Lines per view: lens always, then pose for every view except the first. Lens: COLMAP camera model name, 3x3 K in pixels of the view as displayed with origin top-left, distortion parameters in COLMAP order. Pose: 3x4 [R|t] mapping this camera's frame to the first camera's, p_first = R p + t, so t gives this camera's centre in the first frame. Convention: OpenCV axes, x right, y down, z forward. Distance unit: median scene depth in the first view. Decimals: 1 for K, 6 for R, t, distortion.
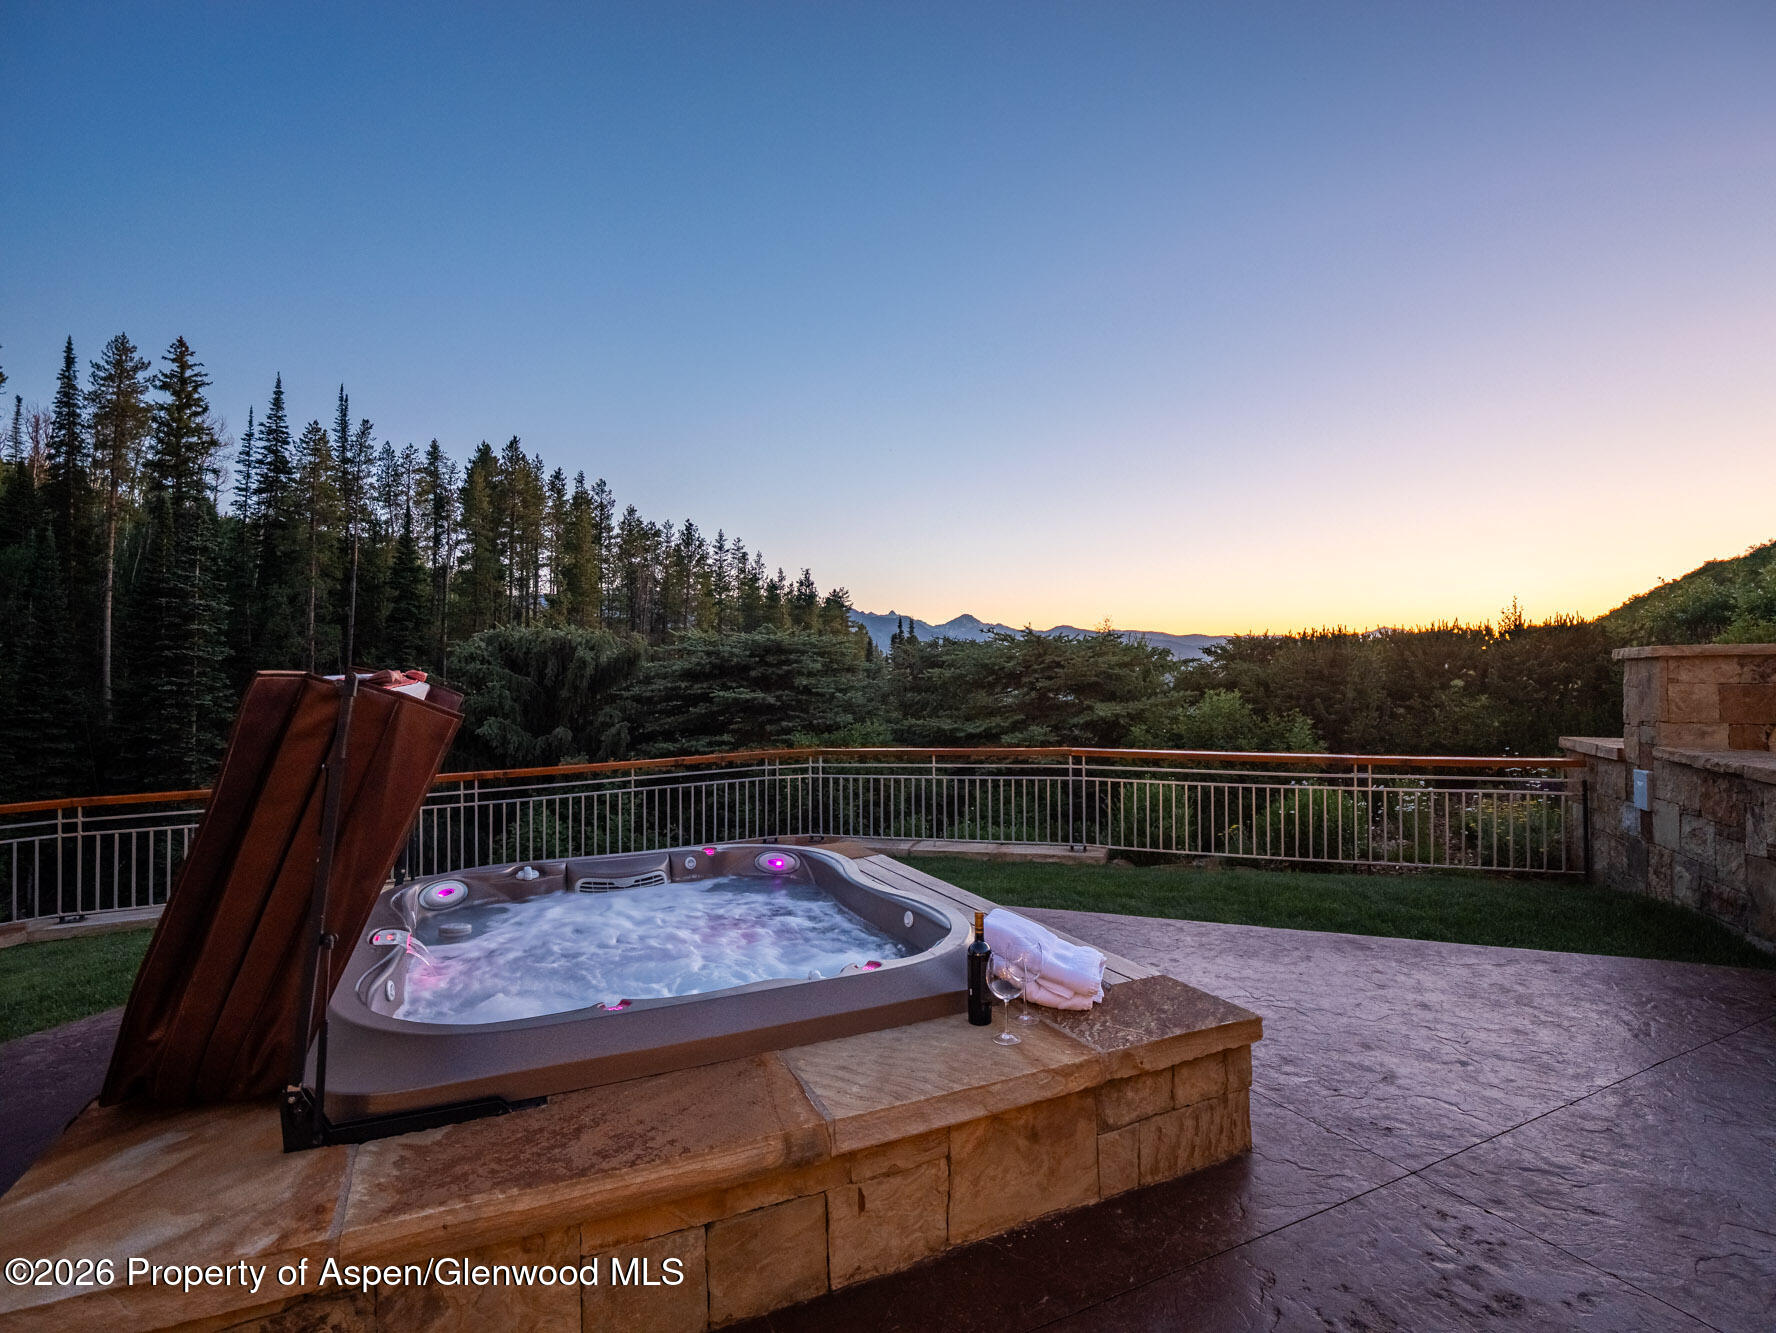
lens RADIAL K [[890.4, 0, 882.5], [0, 890.4, 659.0], [0, 0, 1]] dist [-0.001535, -0.001563]
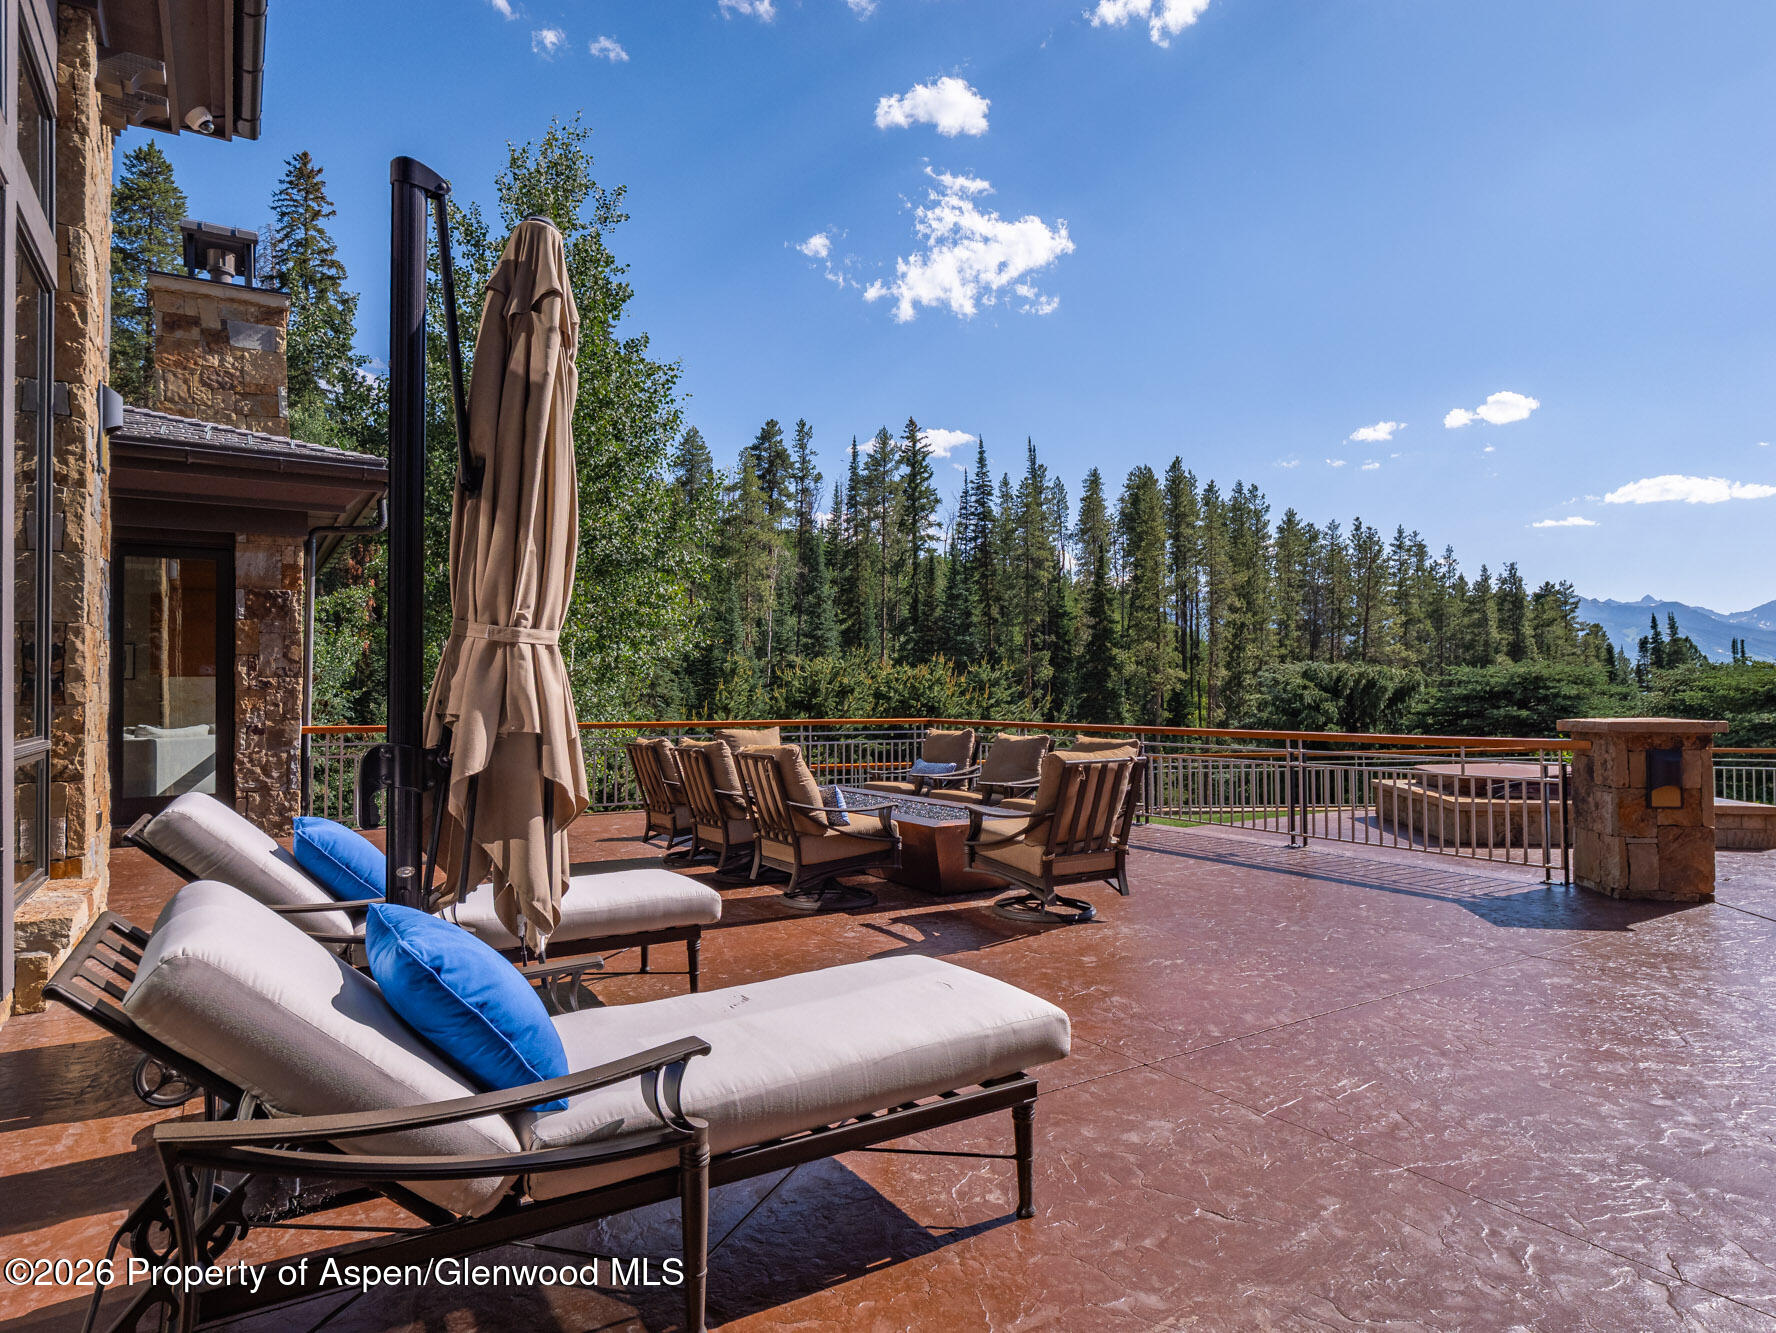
lens RADIAL K [[1009.9, 0, 885.0], [0, 1009.9, 678.0], [0, 0, 1]] dist [0.002049, -0.001760]
pose [[0.806172, -0.013945, -0.591517, -0.001150], [0.017863, 0.999840, 0.000775, -0.005660], [0.591412, -0.011191, 0.806292, -0.152154]]
